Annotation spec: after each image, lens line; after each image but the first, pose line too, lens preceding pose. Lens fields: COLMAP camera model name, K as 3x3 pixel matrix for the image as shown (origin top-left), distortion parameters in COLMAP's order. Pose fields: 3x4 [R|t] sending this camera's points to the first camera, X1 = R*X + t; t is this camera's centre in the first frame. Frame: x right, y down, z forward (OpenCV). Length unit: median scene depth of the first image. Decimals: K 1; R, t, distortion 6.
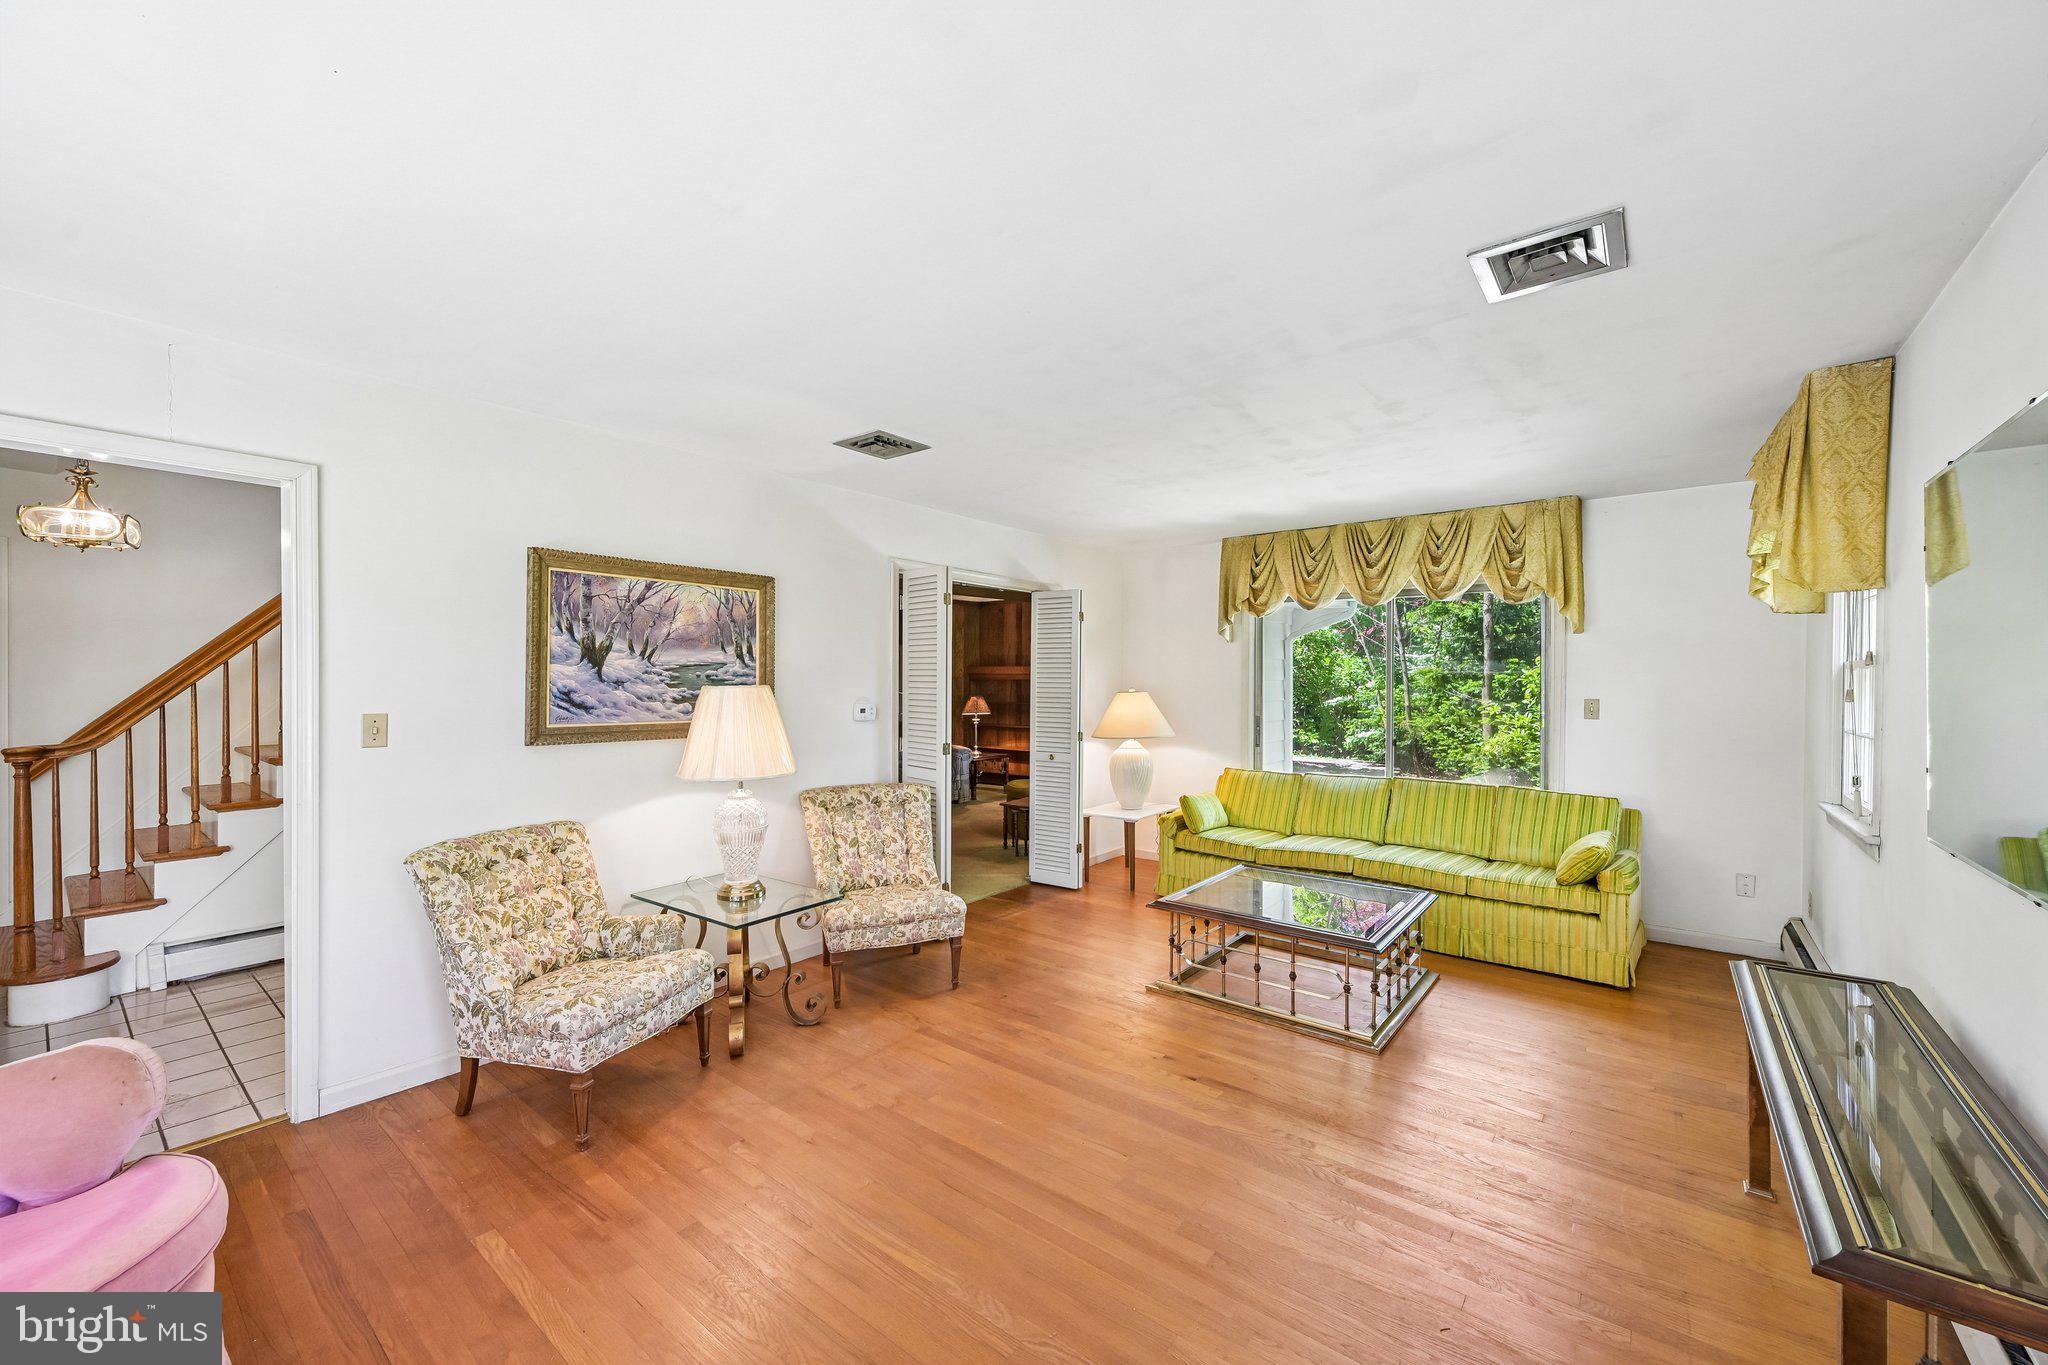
lens RADIAL K [[804.2, 0, 1014.0], [0, 804.2, 680.2], [0, 0, 1]] dist [-0.006113, -0.000111]
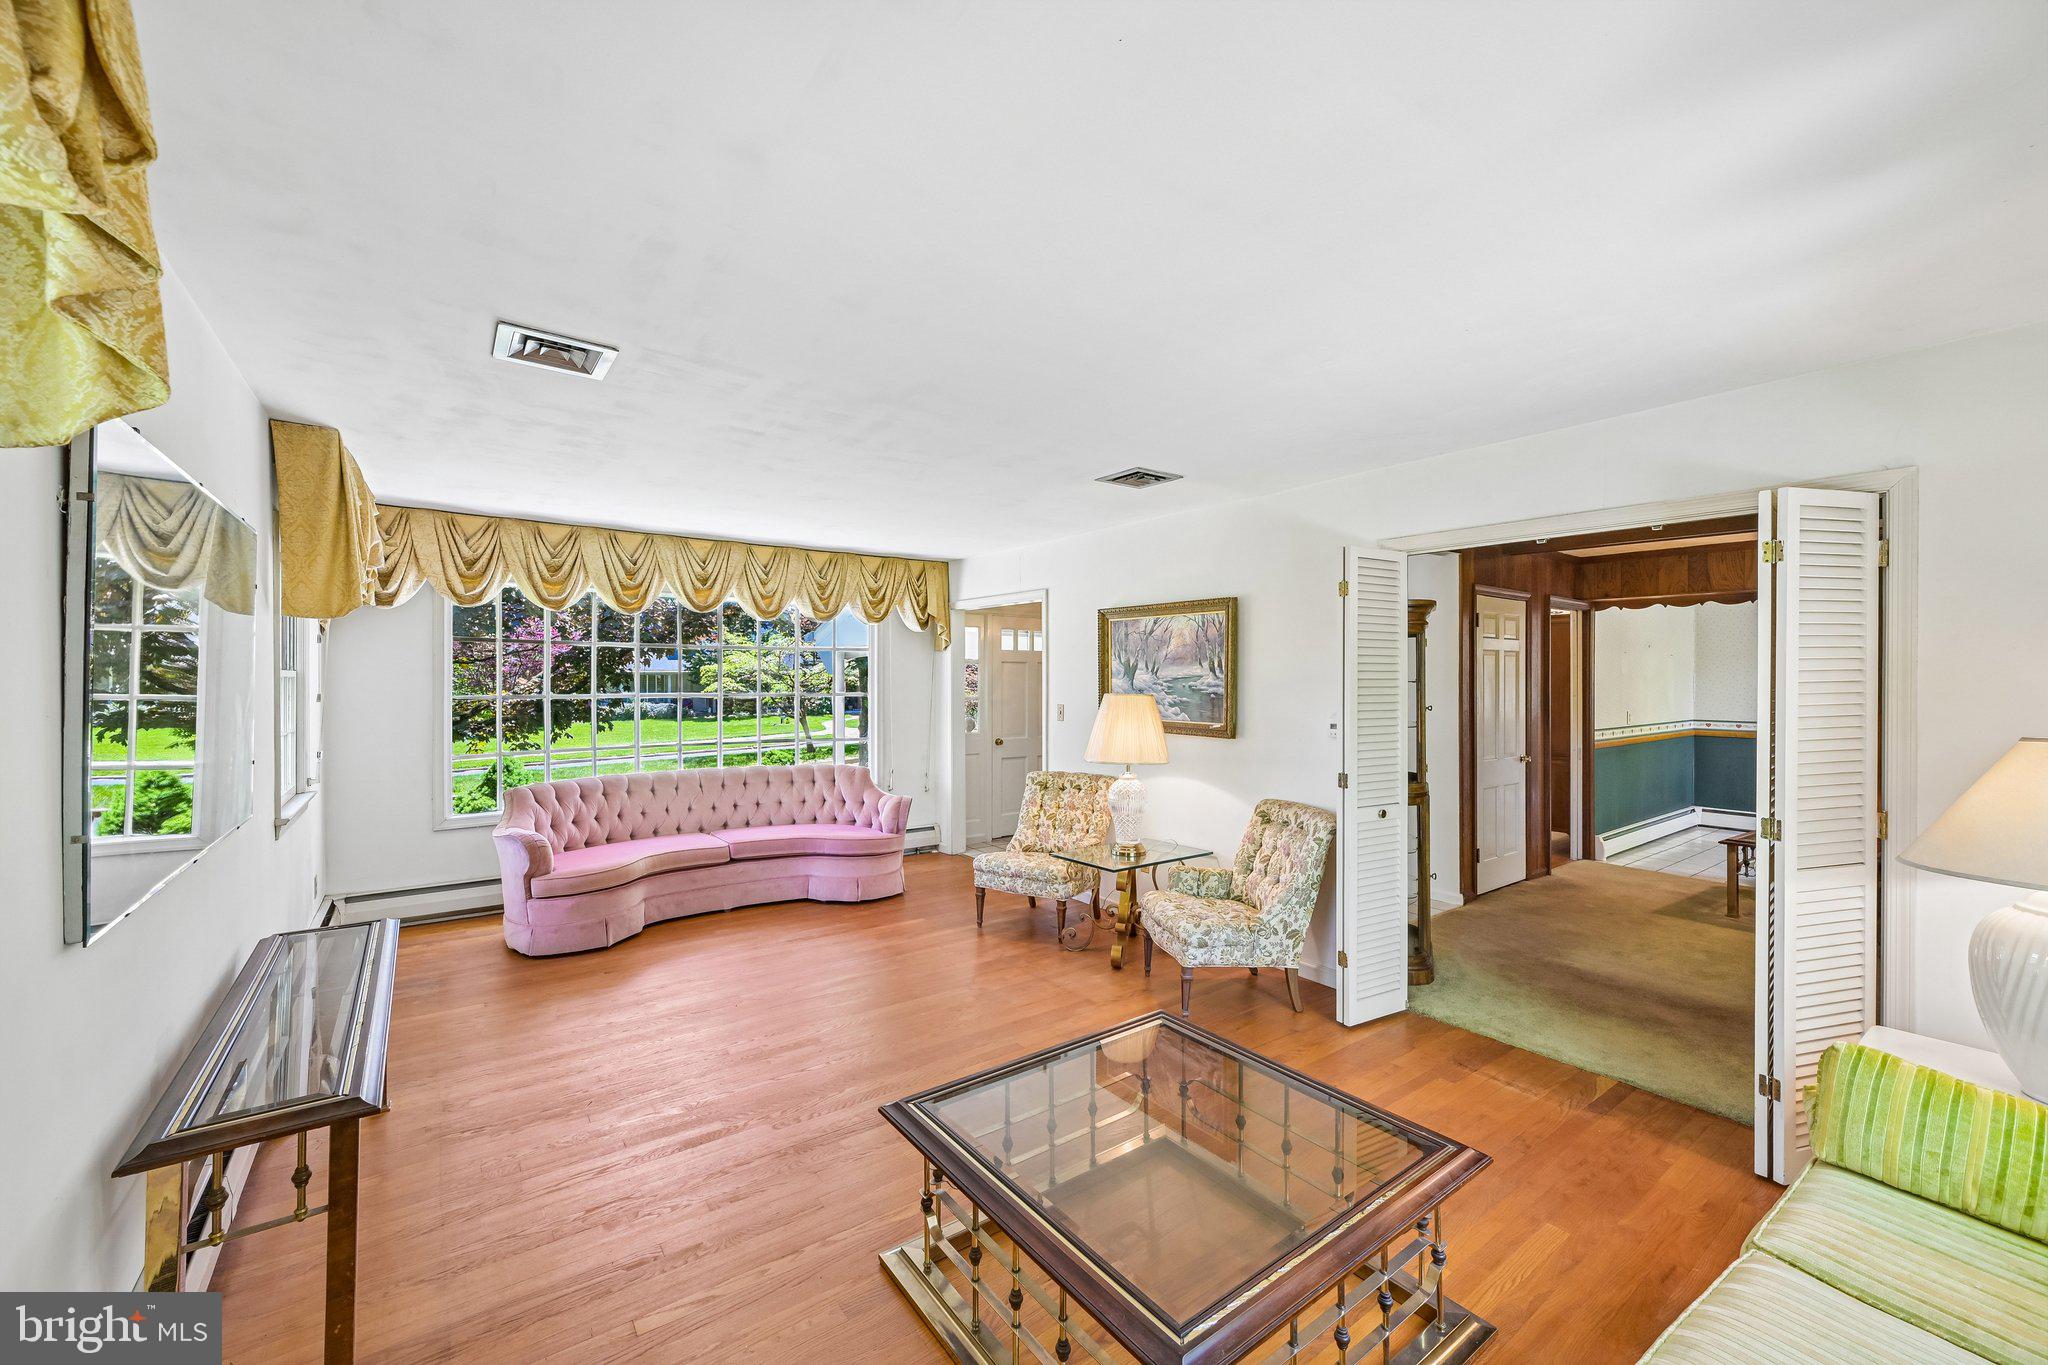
lens RADIAL K [[804.2, 0, 1030.4], [0, 804.2, 677.1], [0, 0, 1]] dist [-0.006113, -0.000111]
pose [[-0.248946, -0.012540, -0.968436, 0.939819], [-0.012383, 0.999876, -0.009764, -0.004737], [0.968438, 0.009562, -0.249071, 1.126063]]
